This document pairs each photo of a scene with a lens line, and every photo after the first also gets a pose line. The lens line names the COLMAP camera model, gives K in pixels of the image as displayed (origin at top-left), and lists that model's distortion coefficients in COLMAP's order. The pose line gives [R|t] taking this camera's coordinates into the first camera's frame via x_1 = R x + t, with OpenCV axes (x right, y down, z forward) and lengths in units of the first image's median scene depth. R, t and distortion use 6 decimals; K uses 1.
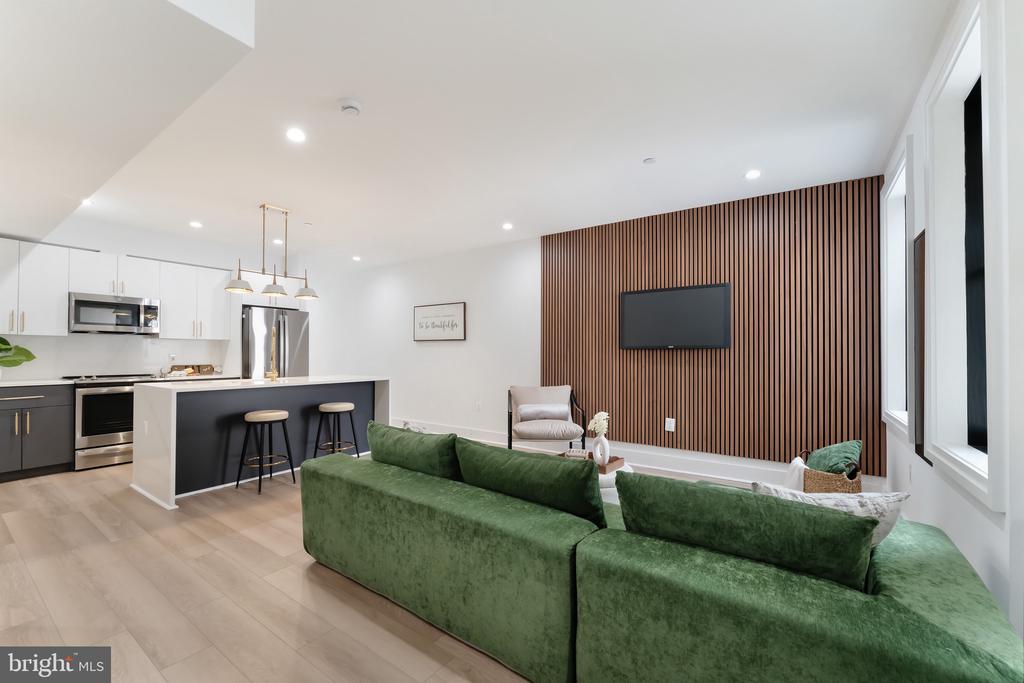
lens RADIAL K [[408.5, 0, 500.9], [0, 408.5, 349.8], [0, 0, 1]] dist [-0.008979, -0.000016]
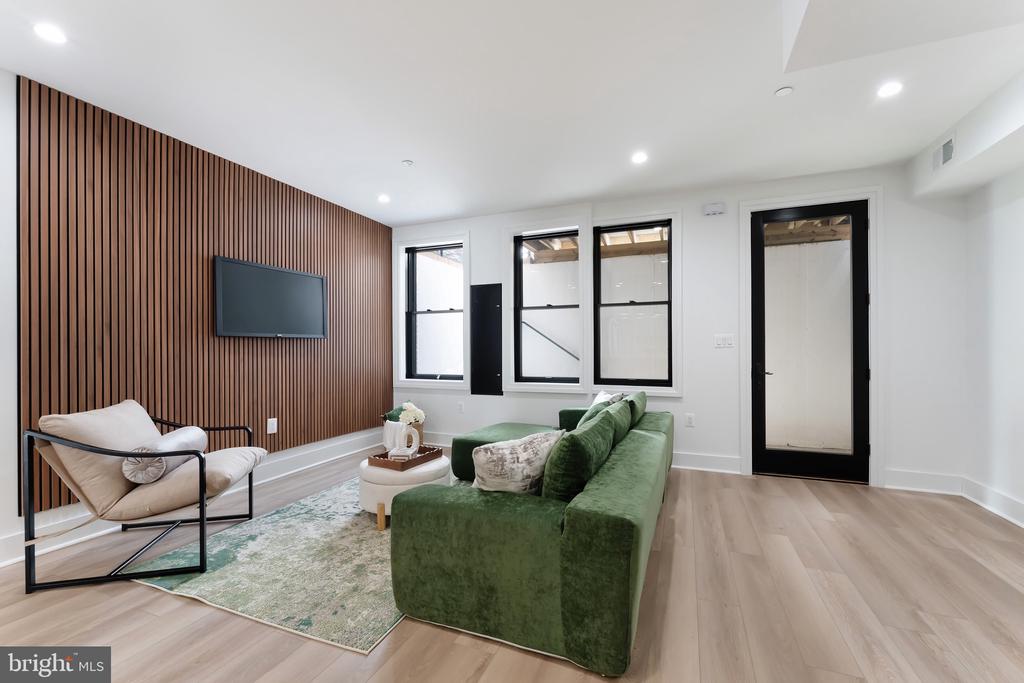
lens RADIAL K [[431.7, 0, 505.0], [0, 431.7, 345.1], [0, 0, 1]] dist [-0.002295, -0.000057]
pose [[-0.214049, 0.000796, 0.976823, -0.529997], [-0.007597, 0.999968, -0.002480, 0.011711], [-0.976793, -0.007952, -0.214036, 0.660360]]
